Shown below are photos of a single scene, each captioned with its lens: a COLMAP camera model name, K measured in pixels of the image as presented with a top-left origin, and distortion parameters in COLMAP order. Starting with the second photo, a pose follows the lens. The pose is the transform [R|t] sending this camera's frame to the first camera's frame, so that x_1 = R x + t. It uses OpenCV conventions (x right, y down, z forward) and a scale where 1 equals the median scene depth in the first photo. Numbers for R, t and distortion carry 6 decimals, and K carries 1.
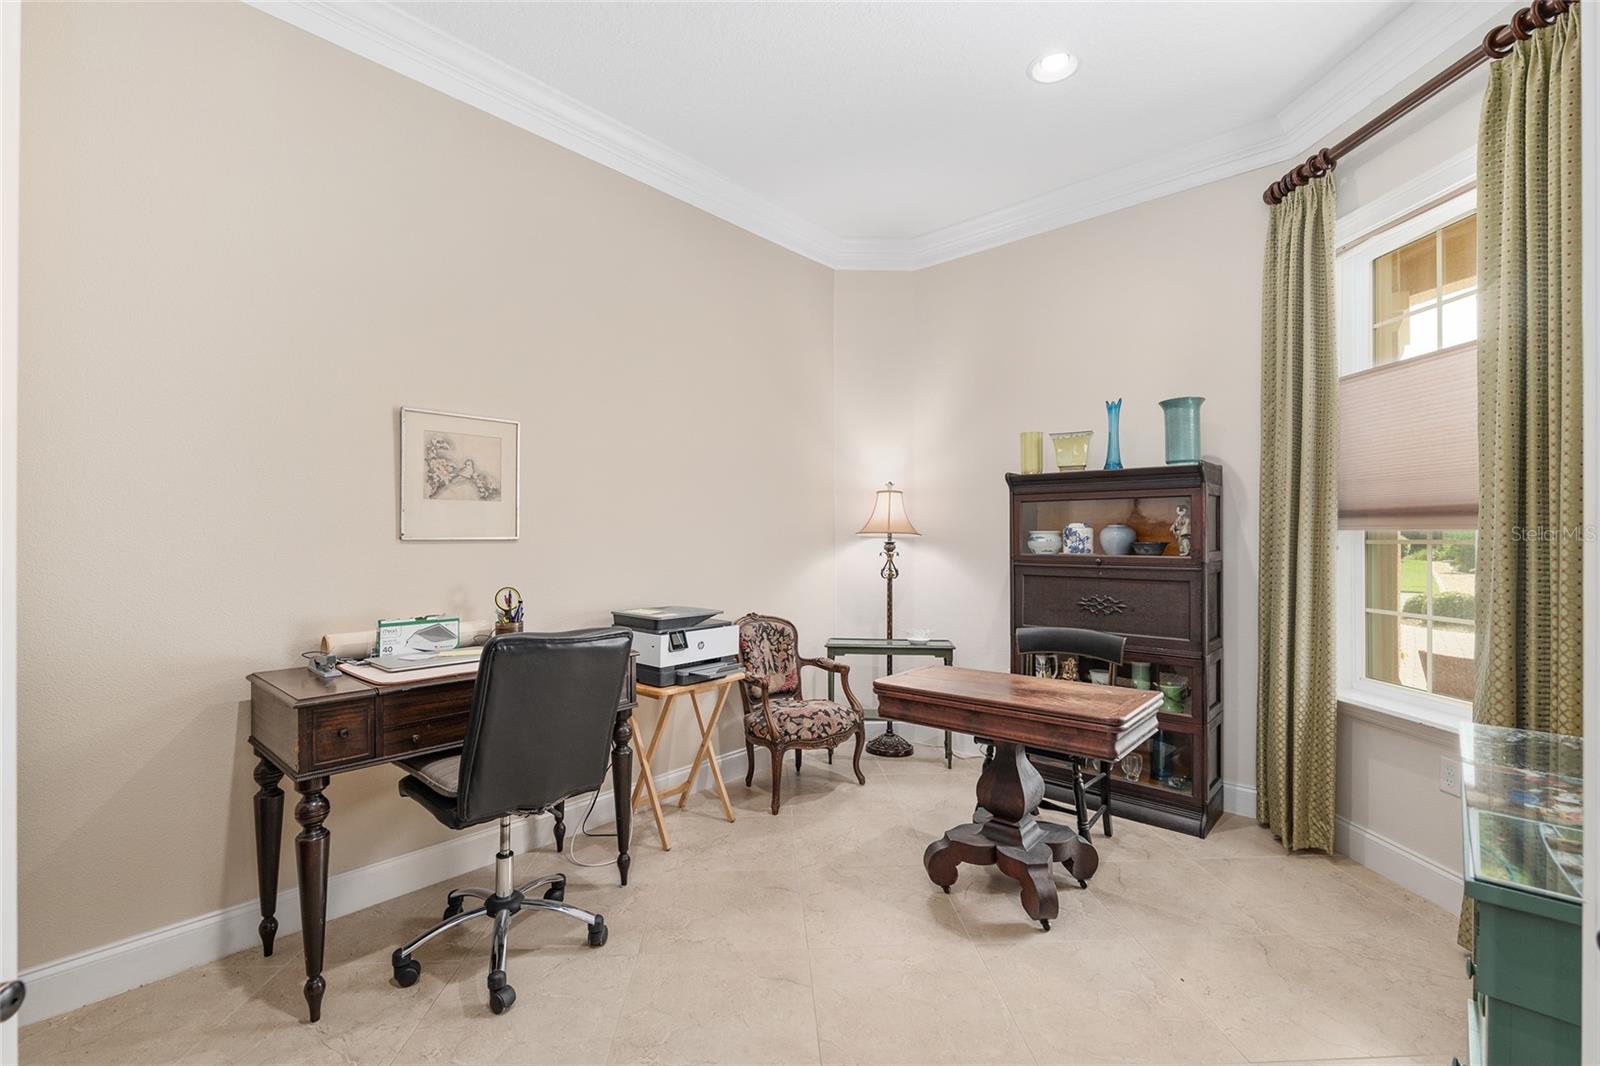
lens RADIAL K [[692.3, 0, 798.9], [0, 692.3, 536.1], [0, 0, 1]] dist [-0.000246, 0.000093]
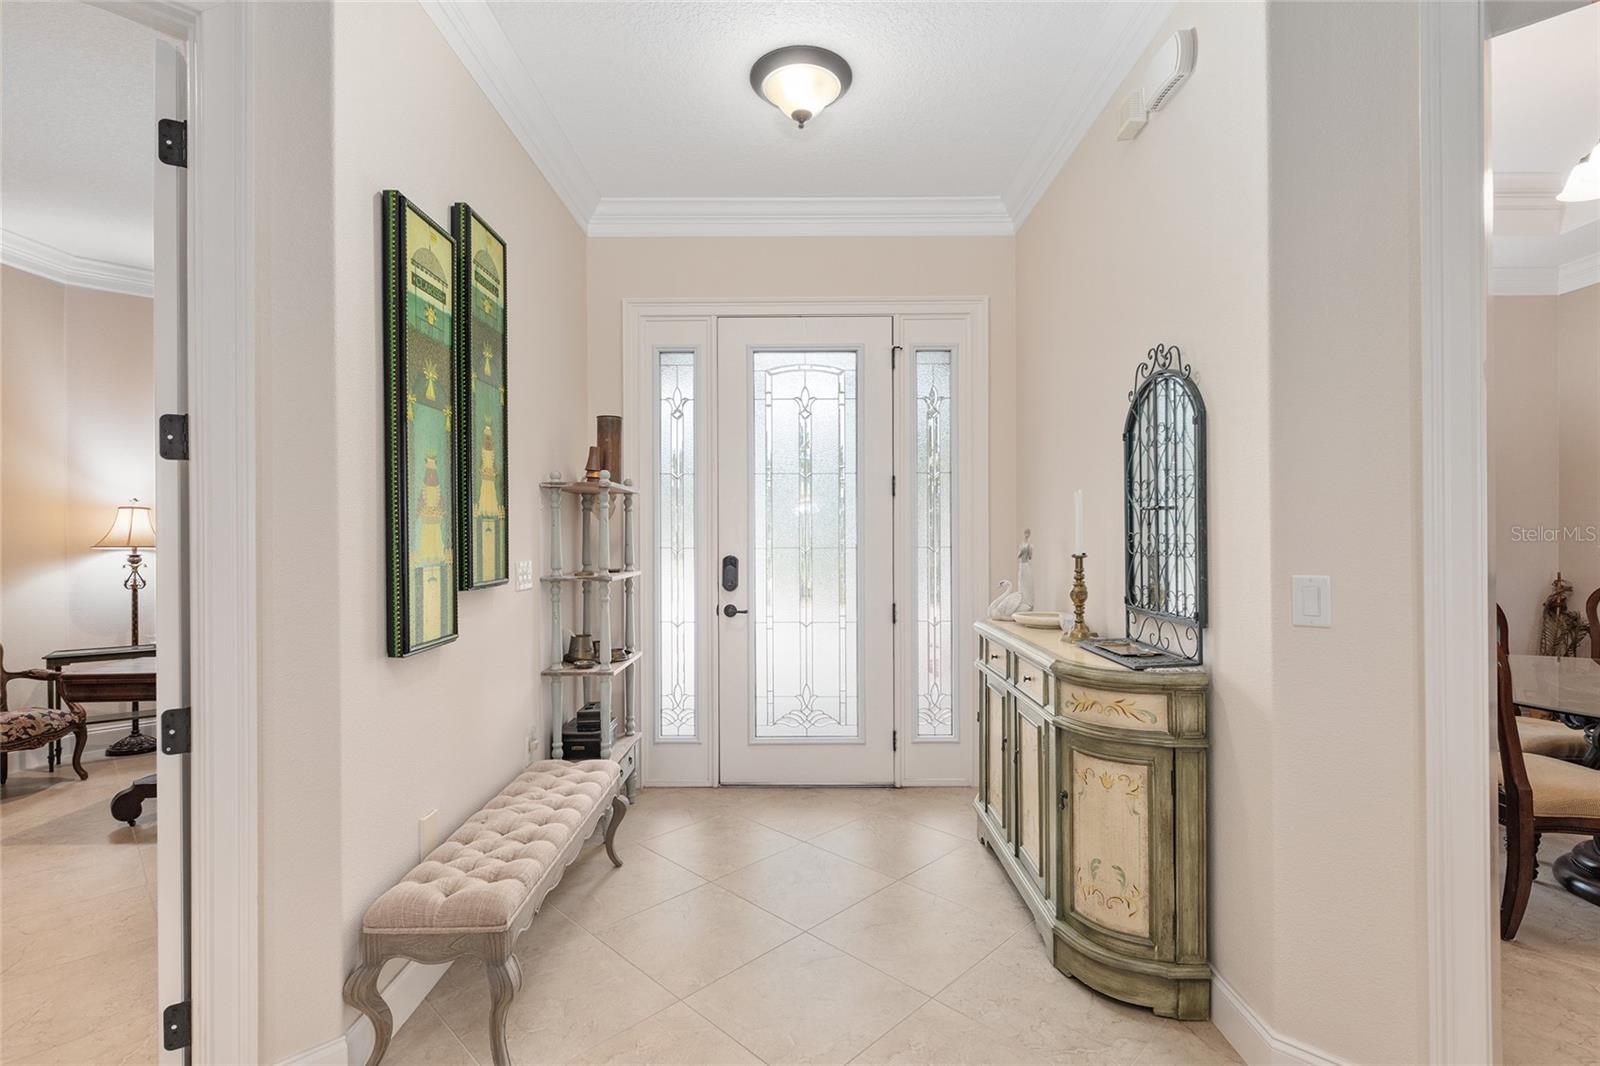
lens RADIAL K [[741.0, 0, 798.6], [0, 741.0, 539.5], [0, 0, 1]] dist [0.004889, 0.000510]
pose [[0.745607, -0.004785, 0.666369, 0.138287], [0.001165, 0.999982, 0.005877, -0.021525], [-0.666385, -0.003605, 0.745599, -0.569111]]
